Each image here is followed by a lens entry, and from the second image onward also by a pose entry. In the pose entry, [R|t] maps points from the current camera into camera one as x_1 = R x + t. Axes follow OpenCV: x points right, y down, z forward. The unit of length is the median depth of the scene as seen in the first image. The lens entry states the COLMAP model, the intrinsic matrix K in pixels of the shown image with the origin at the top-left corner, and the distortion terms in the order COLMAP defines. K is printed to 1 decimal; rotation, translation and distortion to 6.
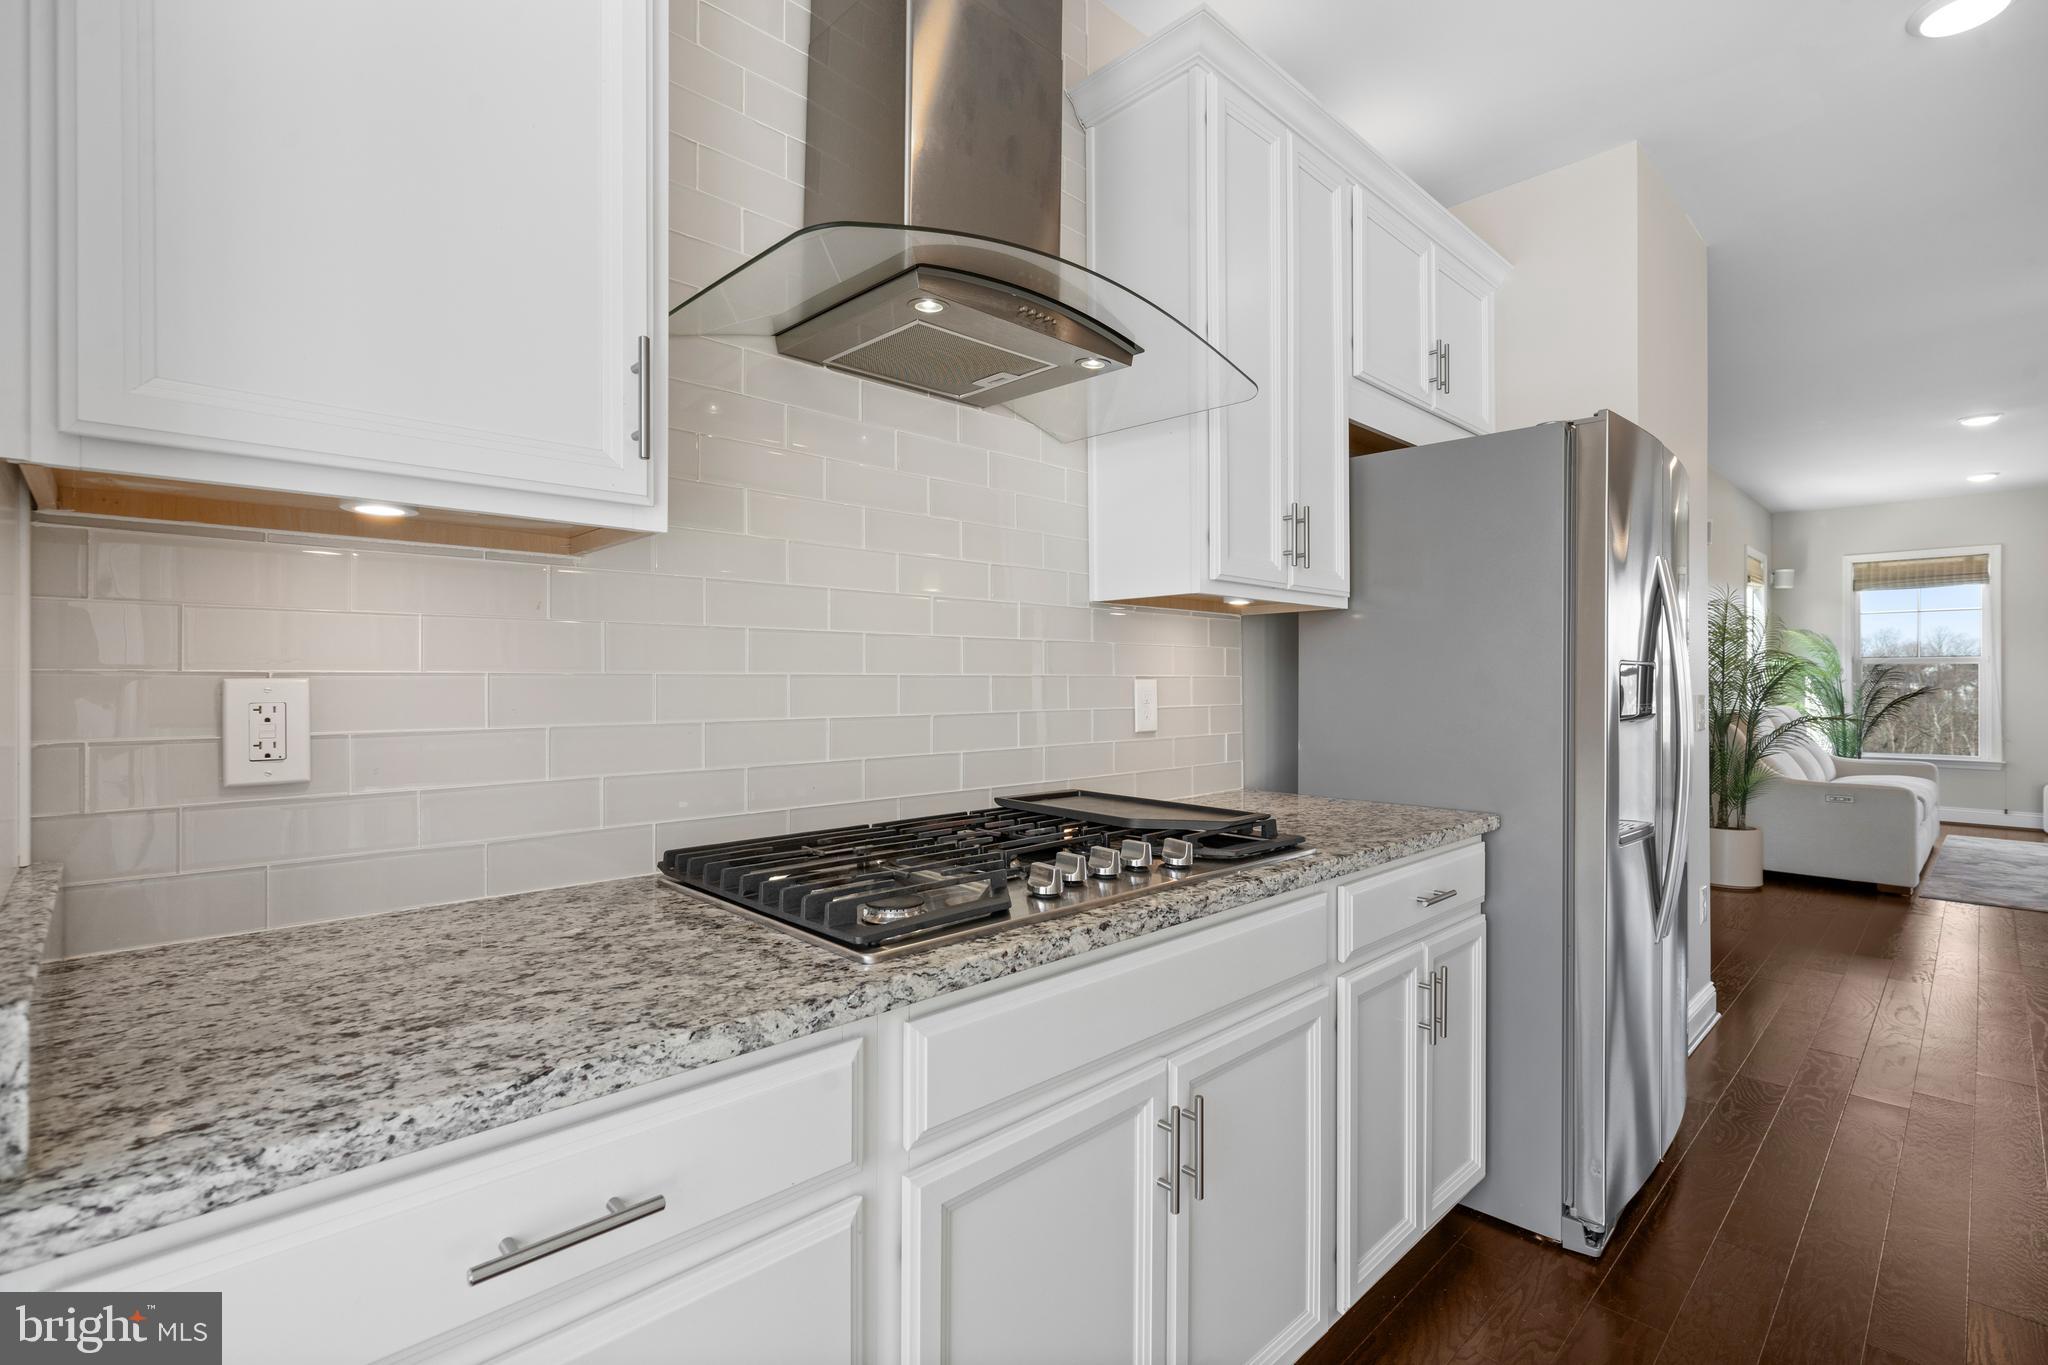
lens RADIAL K [[934.2, 0, 1026.8], [0, 934.2, 673.8], [0, 0, 1]] dist [-0.002405, 0.000992]
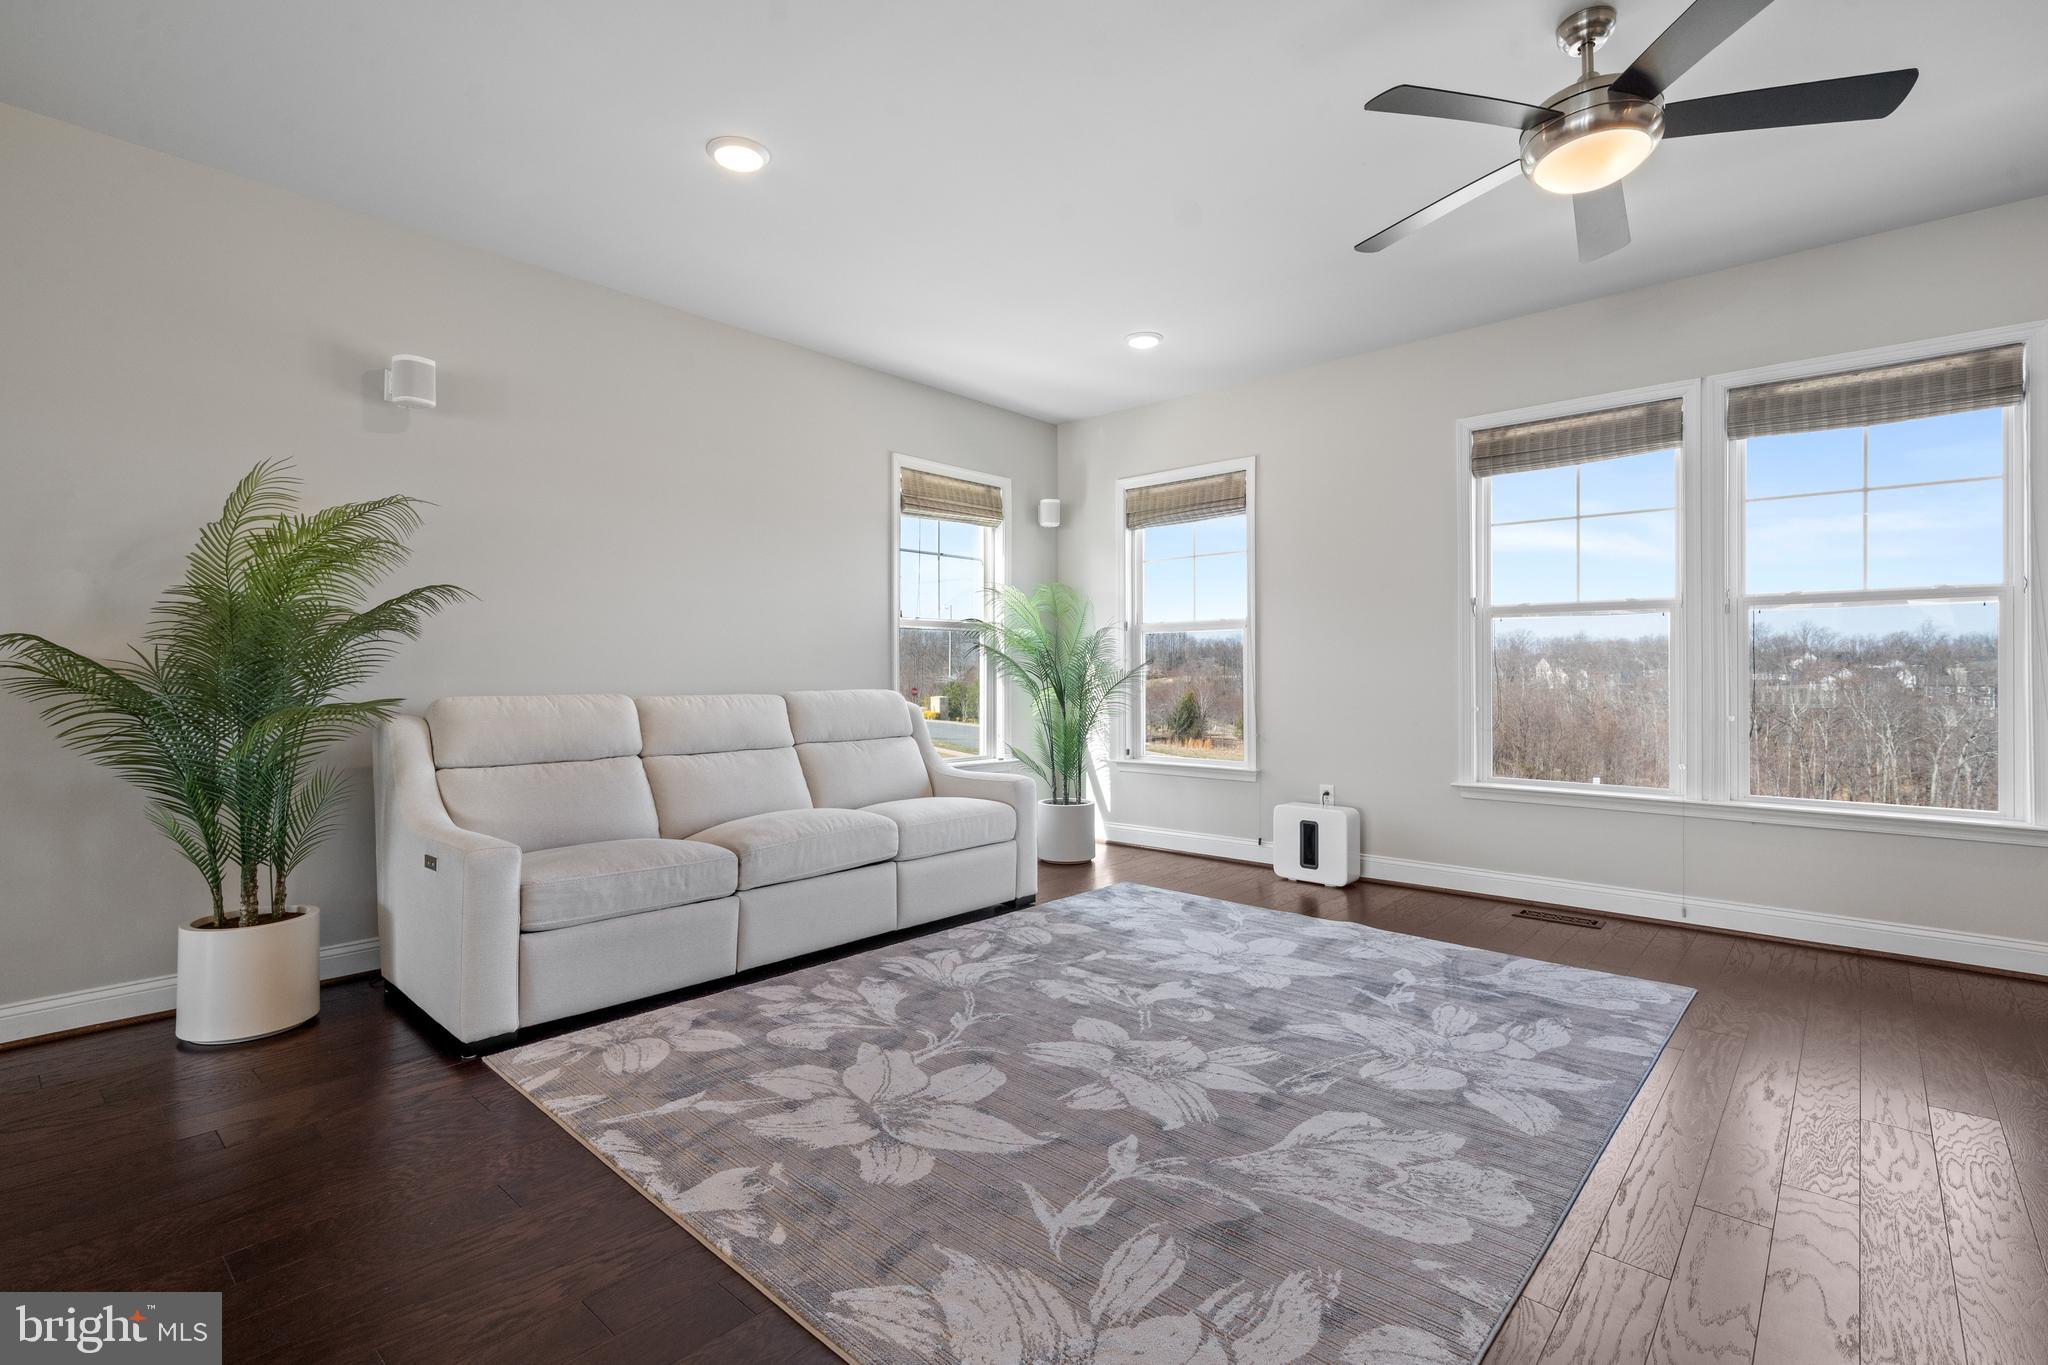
lens RADIAL K [[934.2, 0, 1014.9], [0, 934.2, 680.4], [0, 0, 1]] dist [-0.002405, 0.000992]
pose [[0.997848, -0.003476, 0.065477, 0.853767], [0.002580, 0.999902, 0.013760, 0.018644], [-0.065519, -0.013562, 0.997759, 0.331639]]
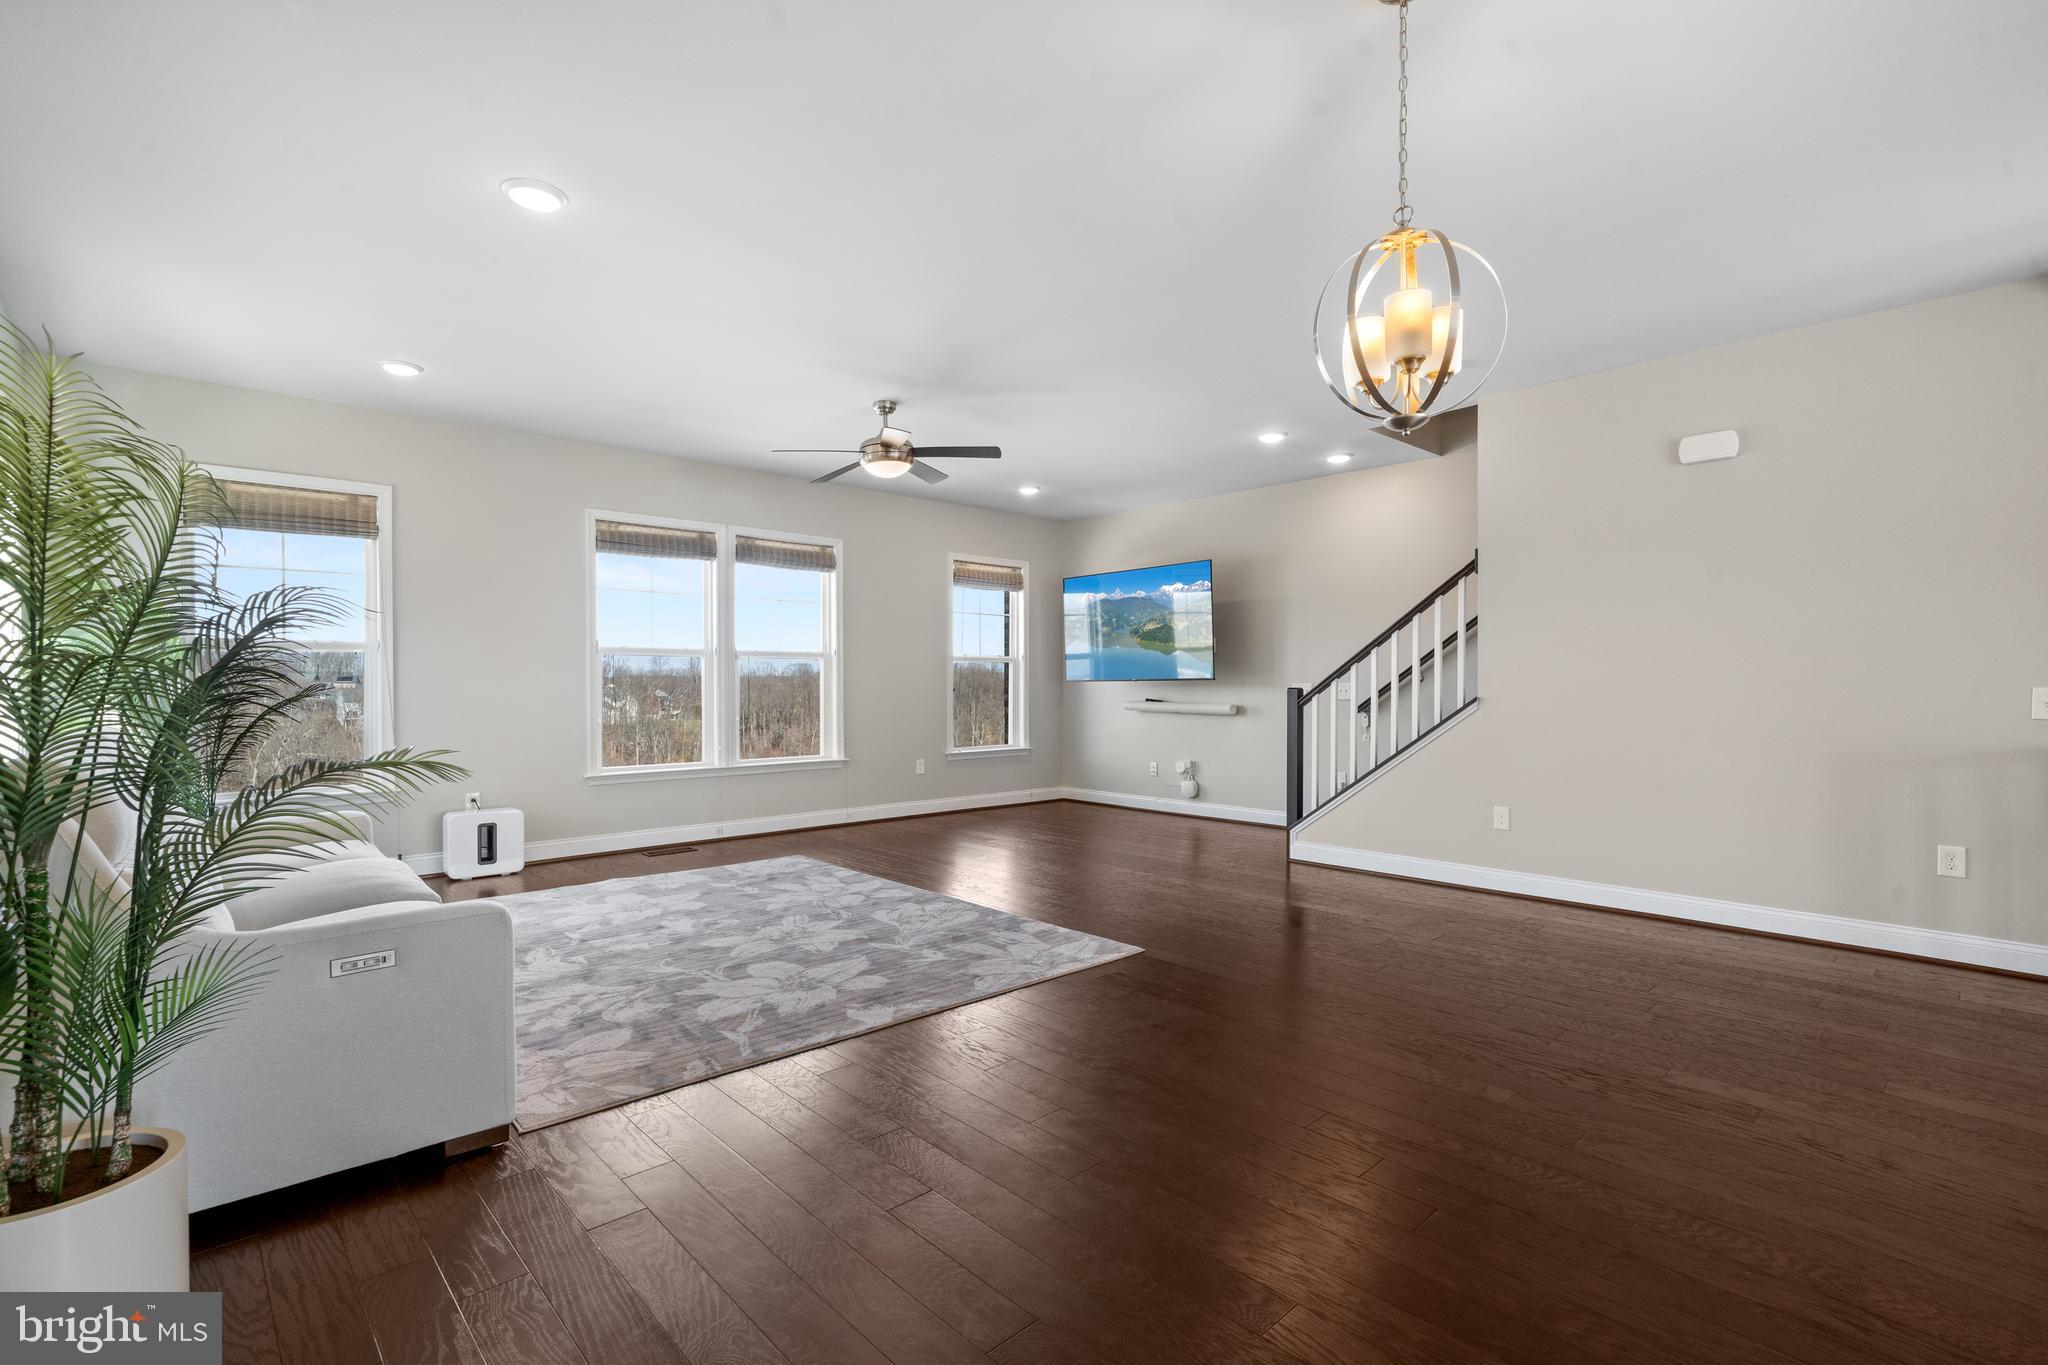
lens RADIAL K [[934.2, 0, 1030.1], [0, 934.2, 695.7], [0, 0, 1]] dist [-0.002405, 0.000992]
pose [[0.020768, -0.015423, 0.999665, 0.350320], [-0.003603, 0.999873, 0.015501, 0.009357], [-0.999778, -0.003924, 0.020709, 0.516008]]
